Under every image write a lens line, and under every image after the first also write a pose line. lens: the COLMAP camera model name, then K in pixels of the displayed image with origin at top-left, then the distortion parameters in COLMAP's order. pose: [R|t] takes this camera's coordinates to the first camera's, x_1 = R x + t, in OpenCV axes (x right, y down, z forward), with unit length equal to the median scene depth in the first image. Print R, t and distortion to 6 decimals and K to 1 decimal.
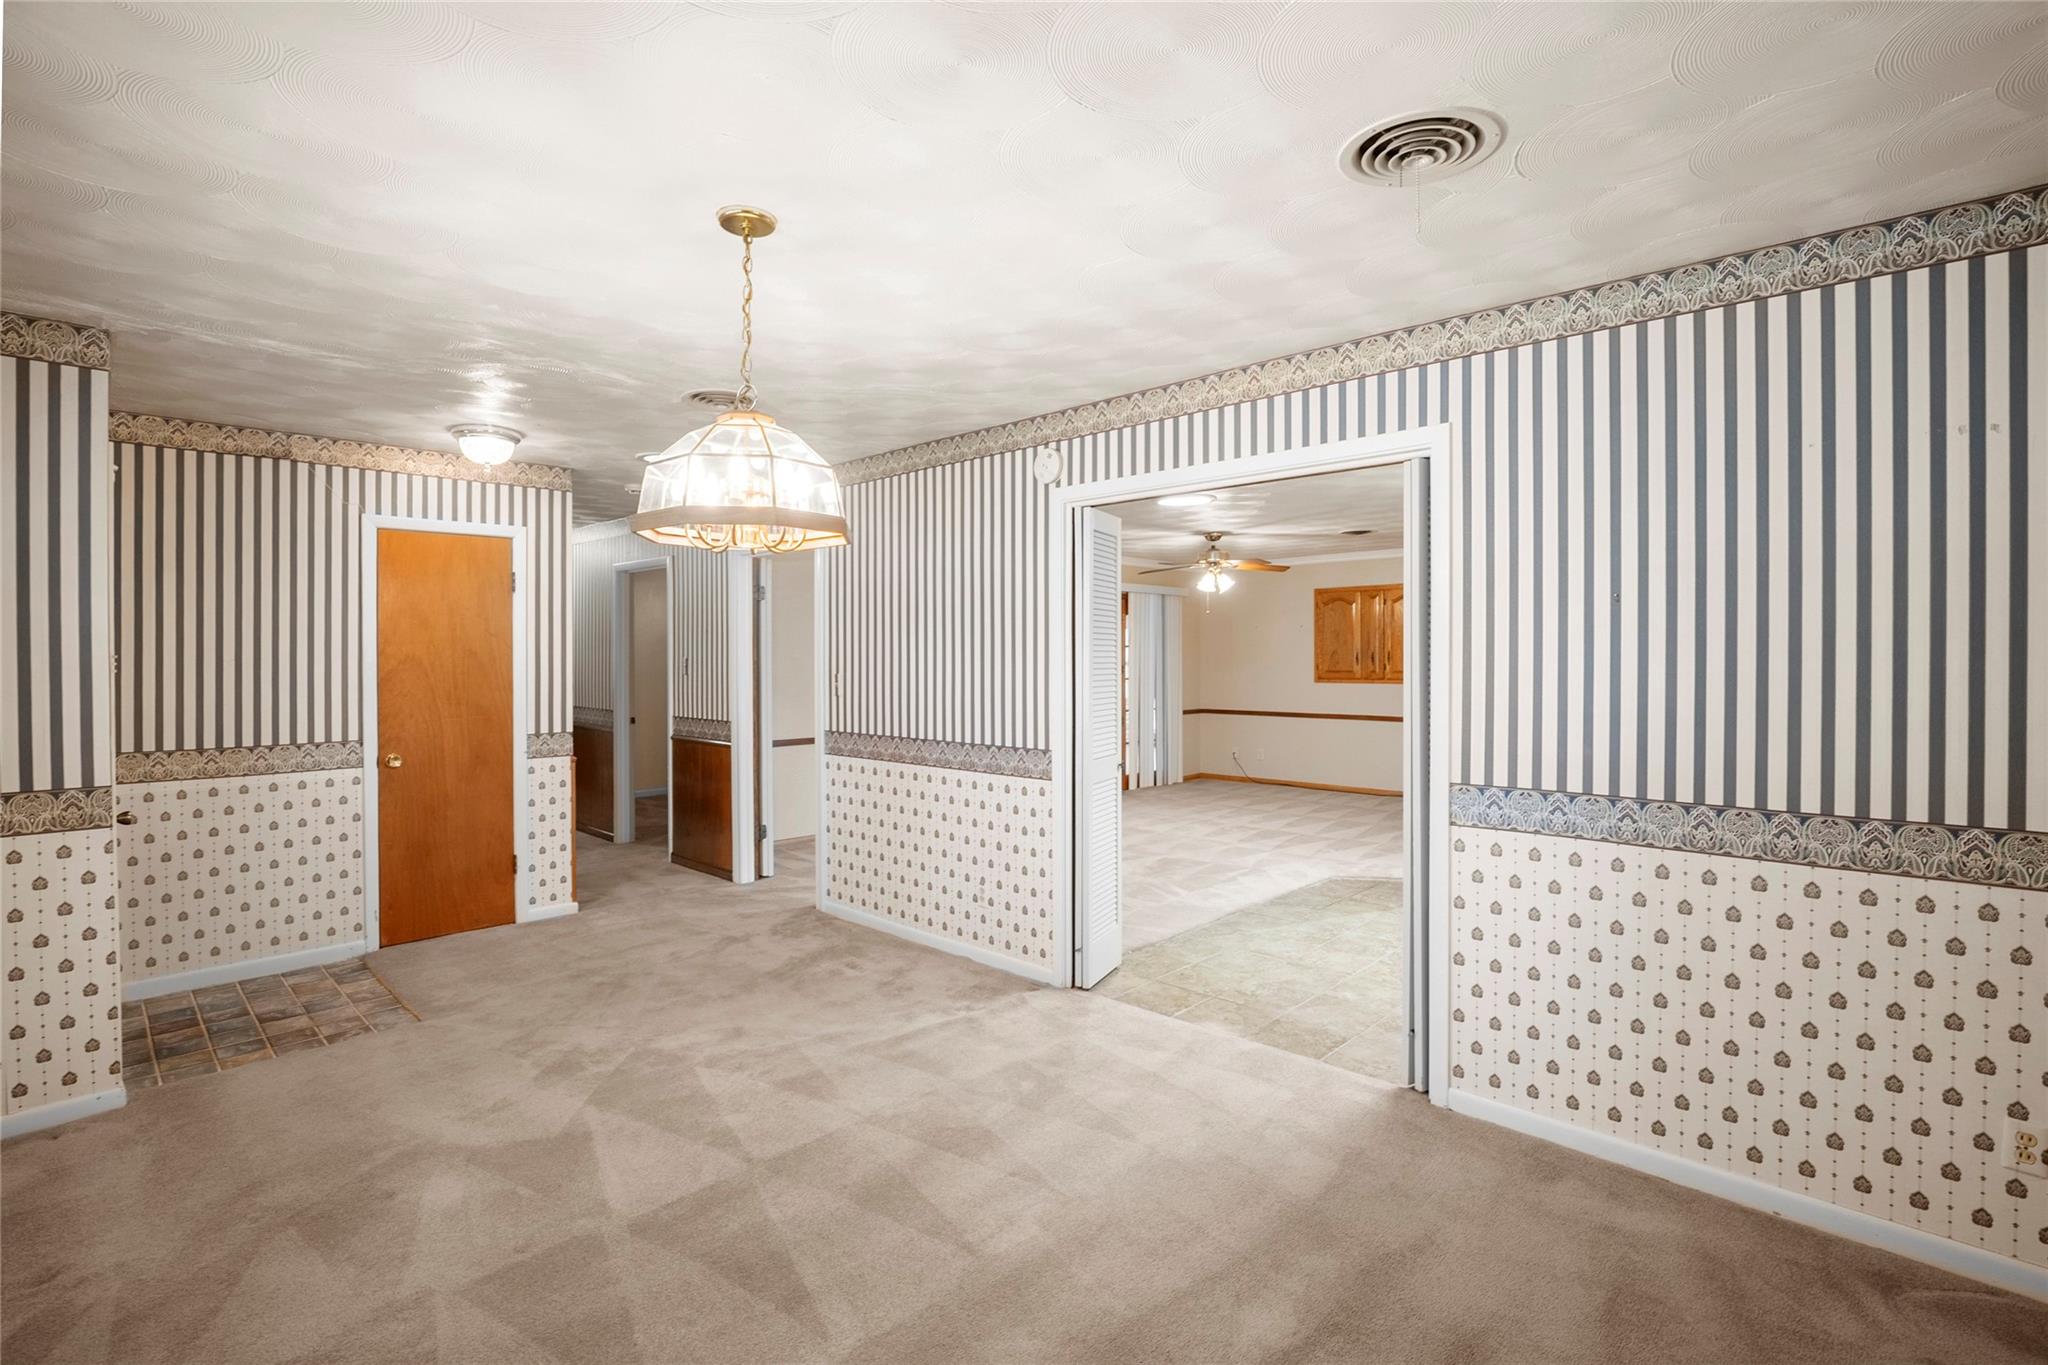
lens RADIAL K [[956.1, 0, 1026.8], [0, 956.1, 666.7], [0, 0, 1]] dist [-0.033179, 0.005487]
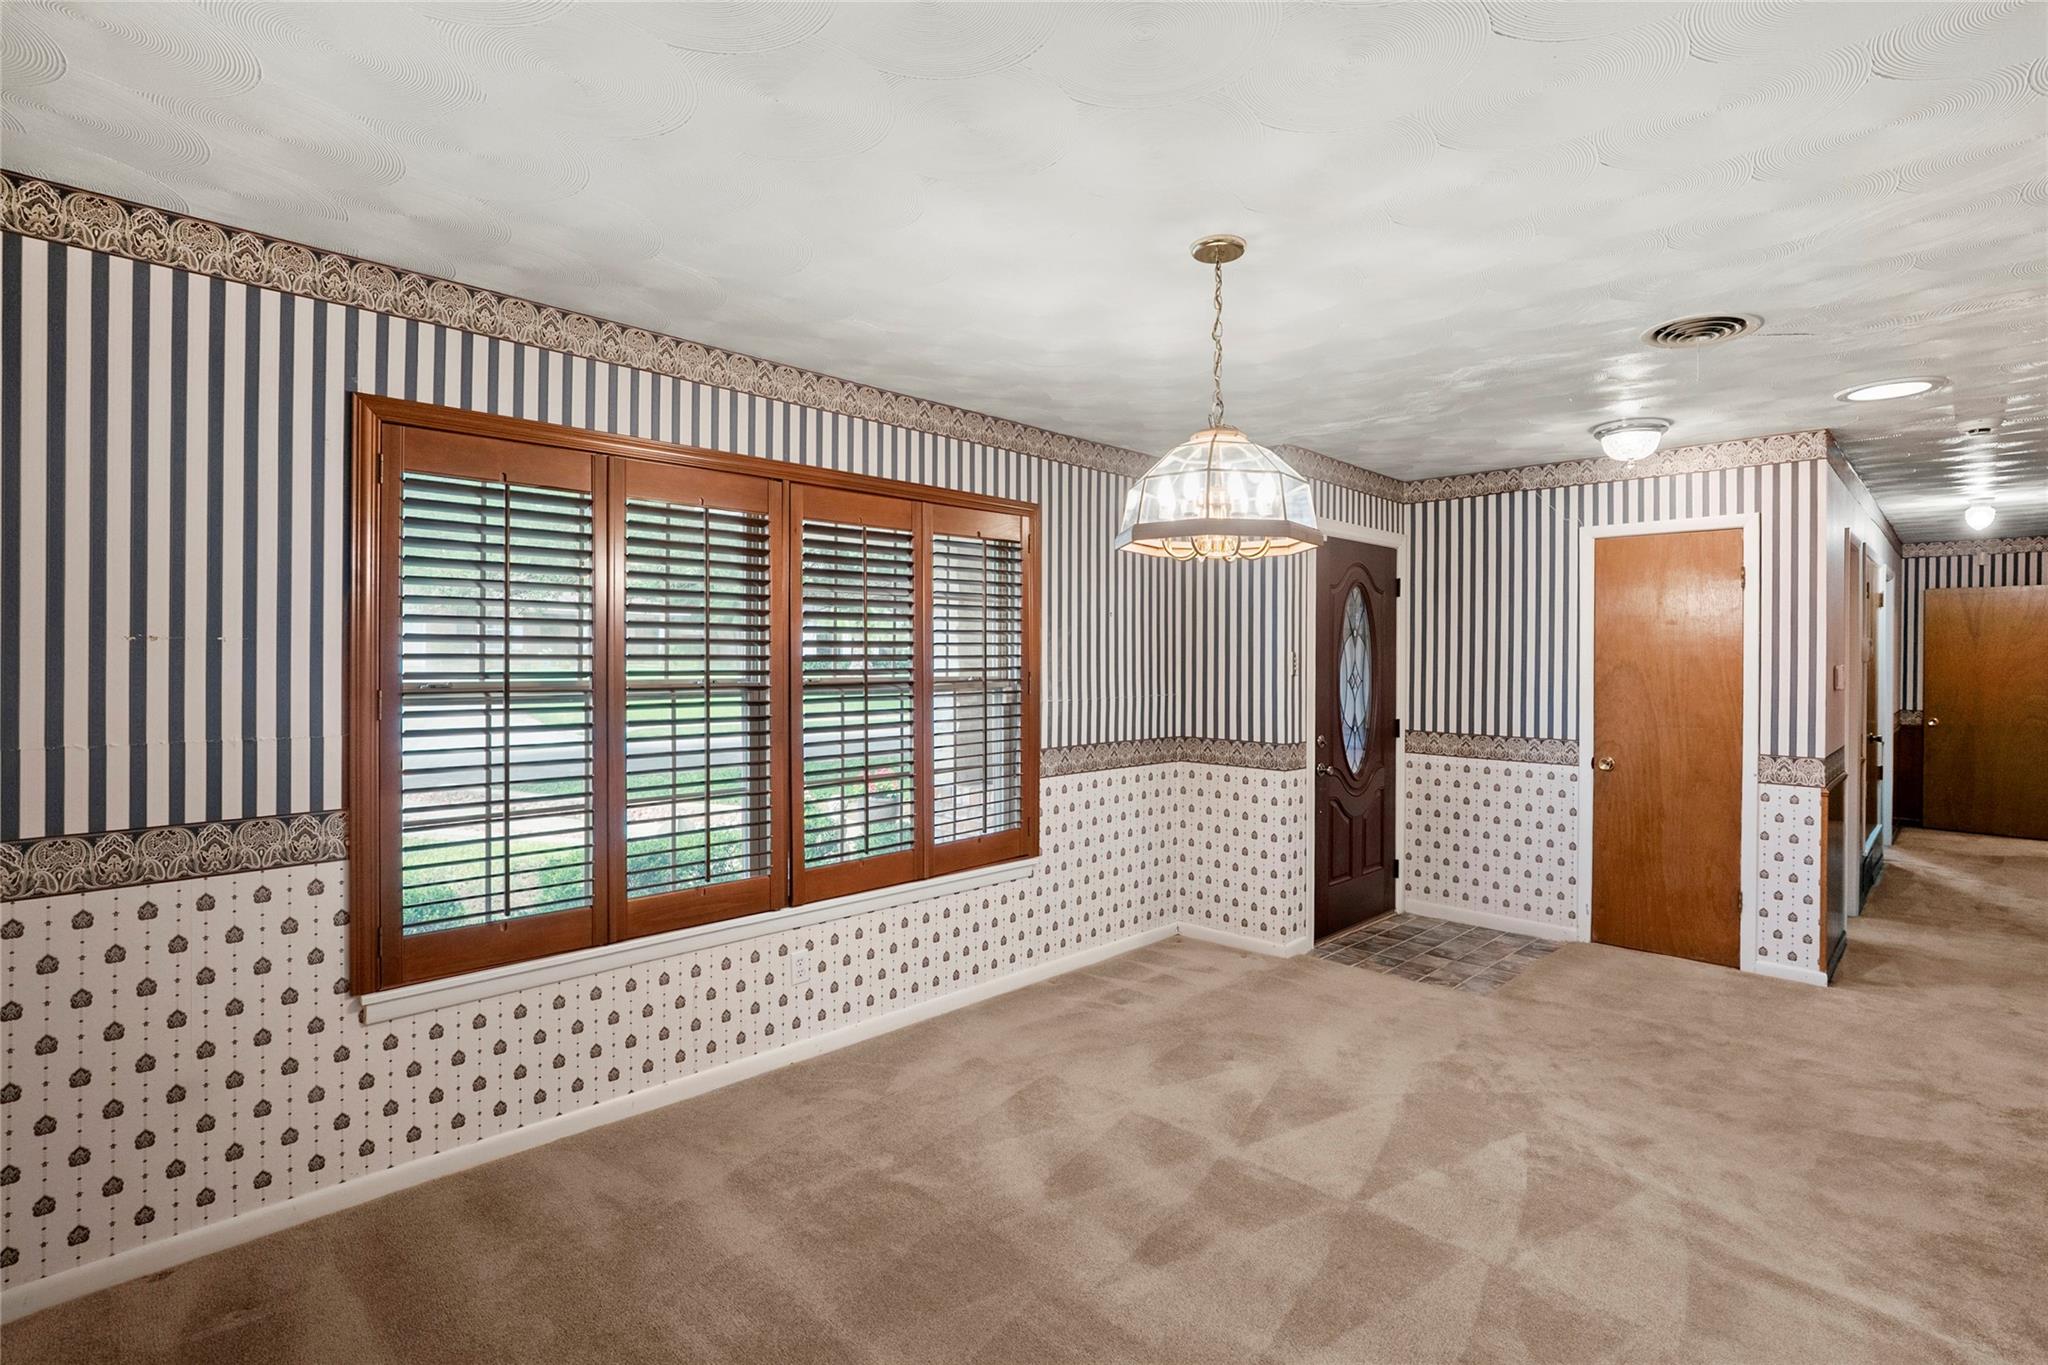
lens RADIAL K [[956.1, 0, 1019.1], [0, 956.1, 664.2], [0, 0, 1]] dist [-0.033179, 0.005487]
pose [[-0.035980, 0.008597, -0.999316, 0.396641], [-0.018130, 0.999793, 0.009254, -0.006481], [0.999188, 0.018450, -0.035817, 0.421074]]
